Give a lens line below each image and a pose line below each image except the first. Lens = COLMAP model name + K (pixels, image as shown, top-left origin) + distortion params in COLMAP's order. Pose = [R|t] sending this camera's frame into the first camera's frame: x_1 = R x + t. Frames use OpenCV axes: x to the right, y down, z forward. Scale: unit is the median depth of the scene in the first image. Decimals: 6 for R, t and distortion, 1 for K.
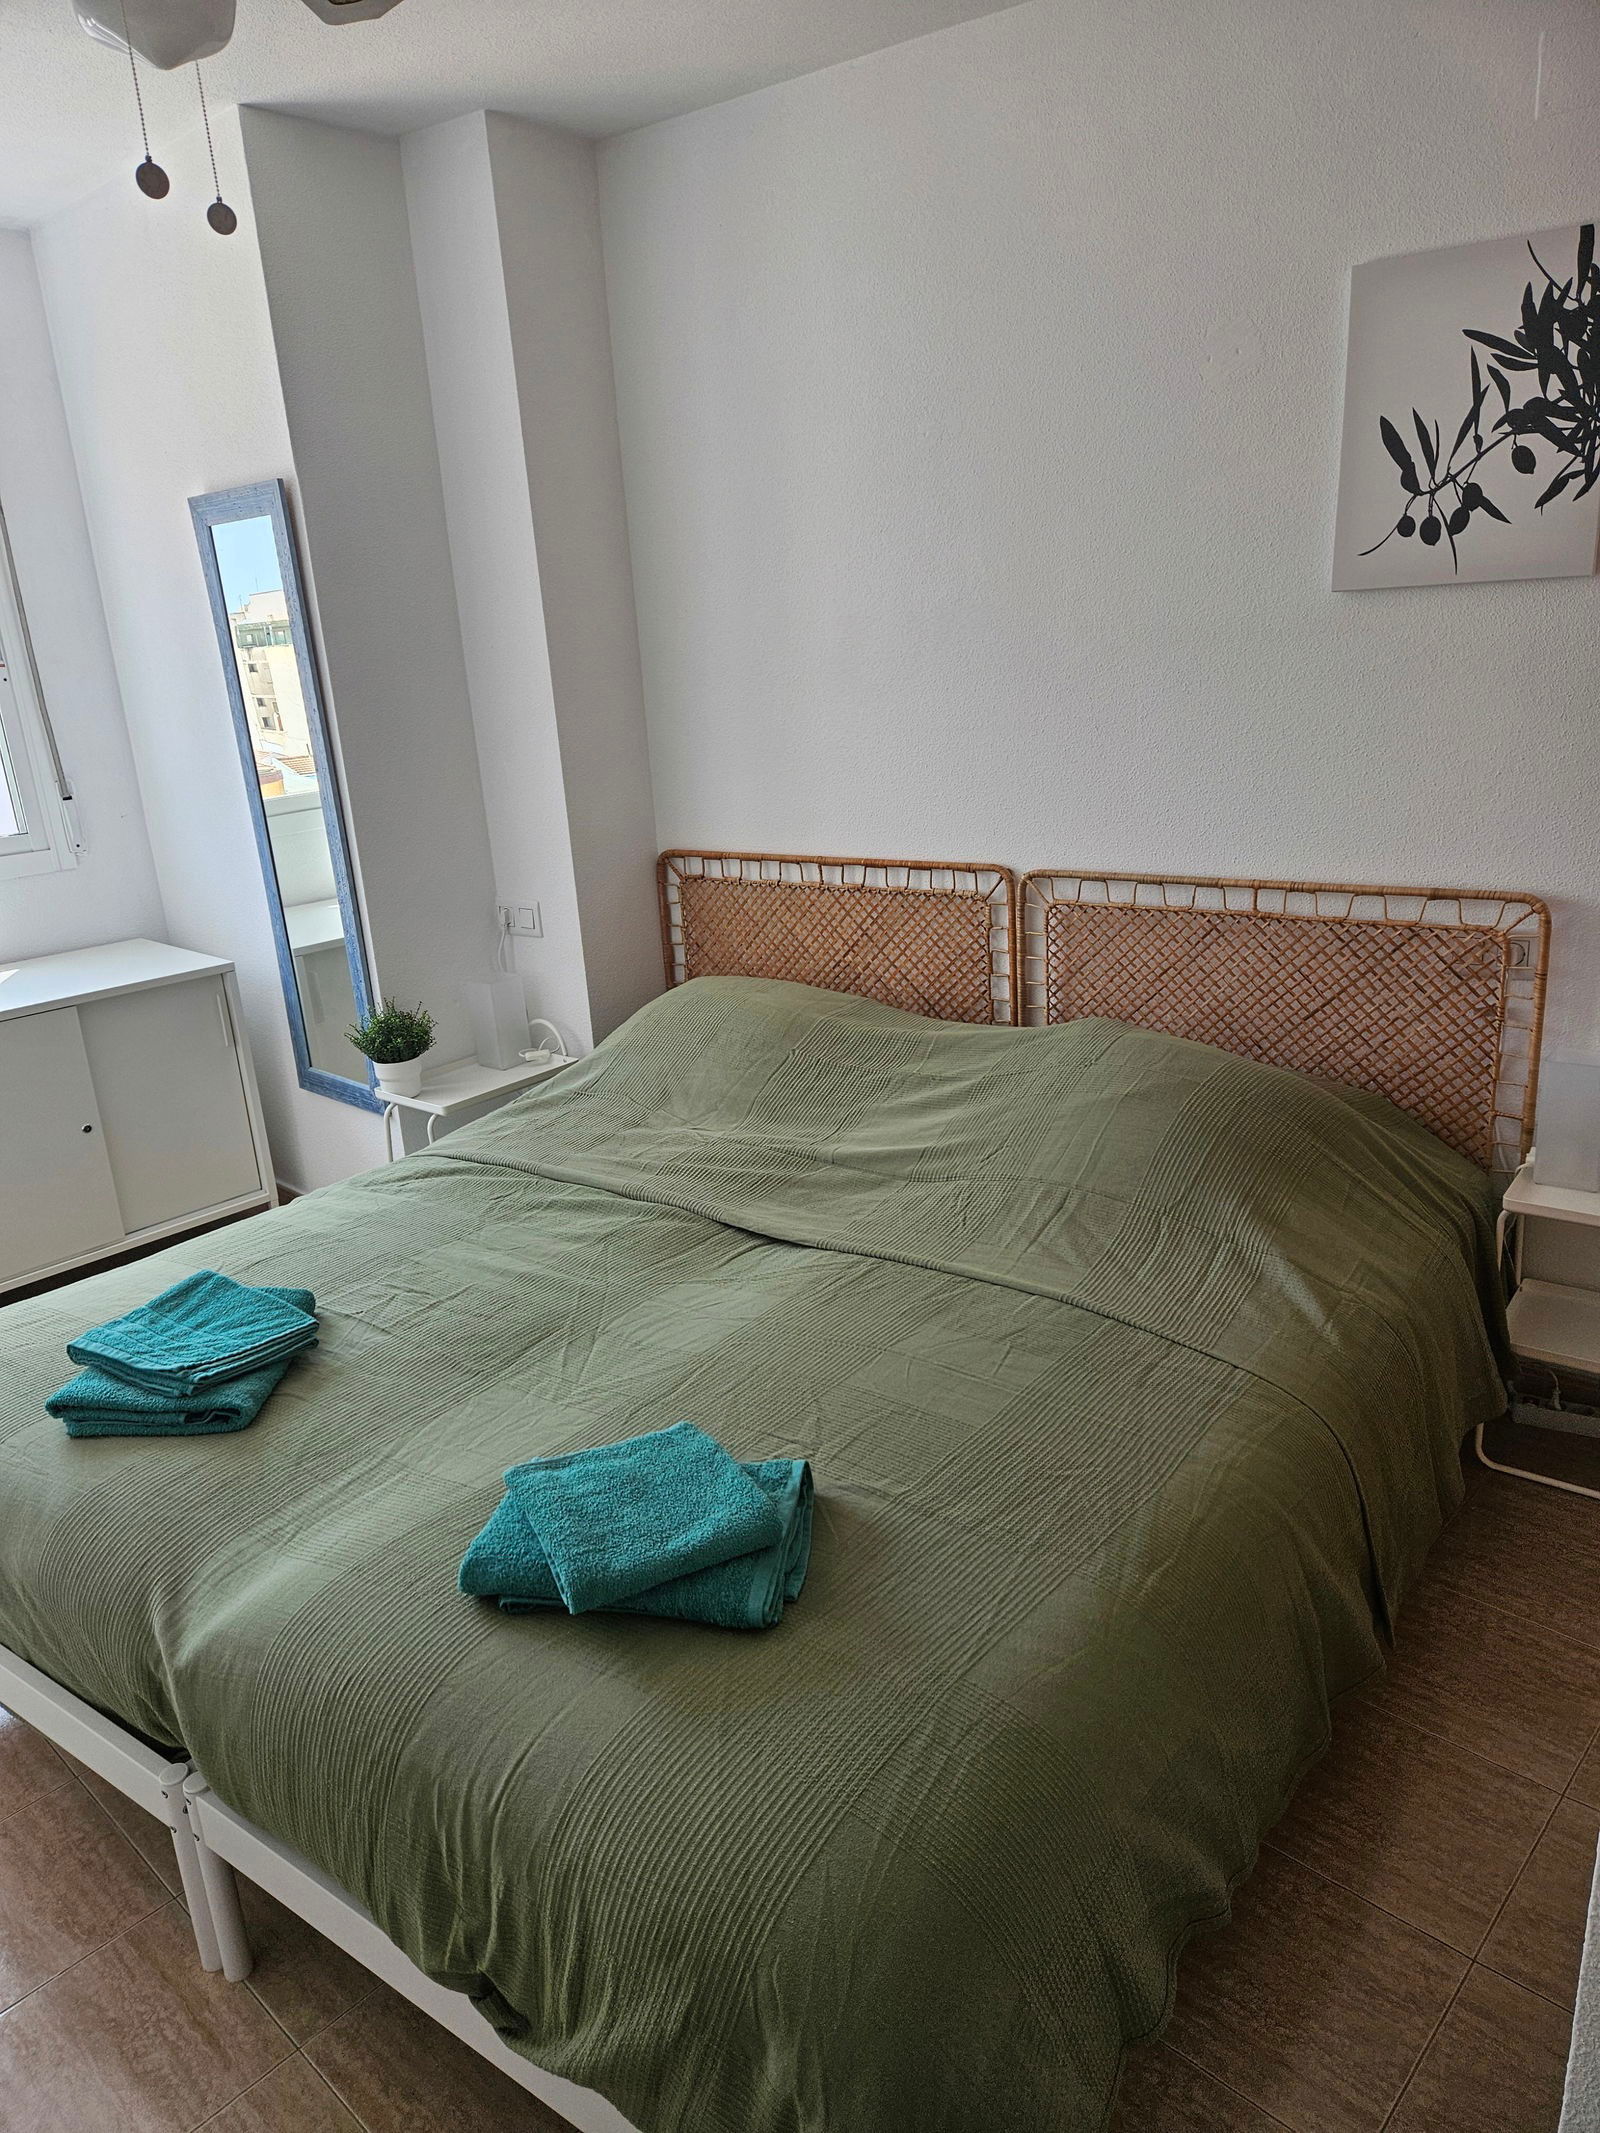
lens RADIAL K [[1424.5, 0, 795.9], [0, 1424.5, 1071.3], [0, 0, 1]] dist [0.009977, -0.019810]
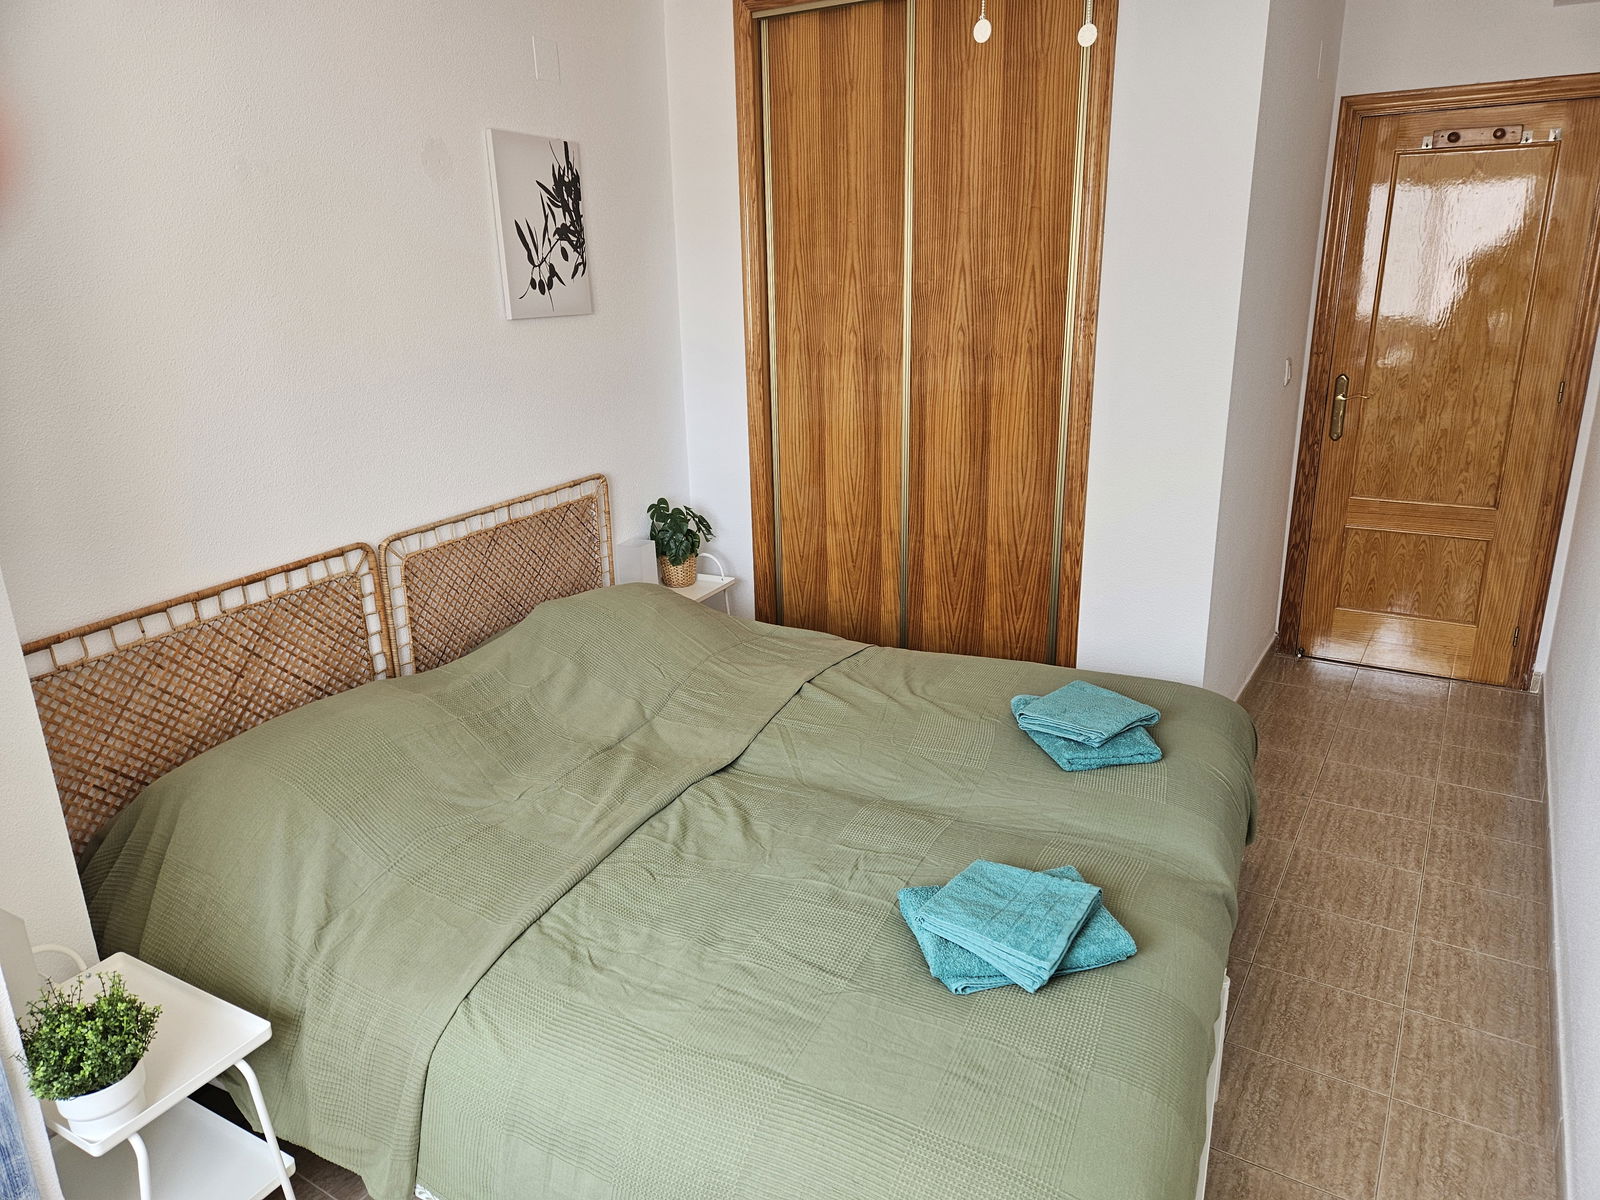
lens RADIAL K [[1068.5, 0, 797.0], [0, 1068.5, 597.3], [0, 0, 1]] dist [0.009977, -0.019810]
pose [[-0.189444, -0.223489, 0.956119, -1.004084], [0.325644, 0.904340, 0.275908, -0.295580], [-0.926319, 0.363623, -0.098544, 0.987172]]
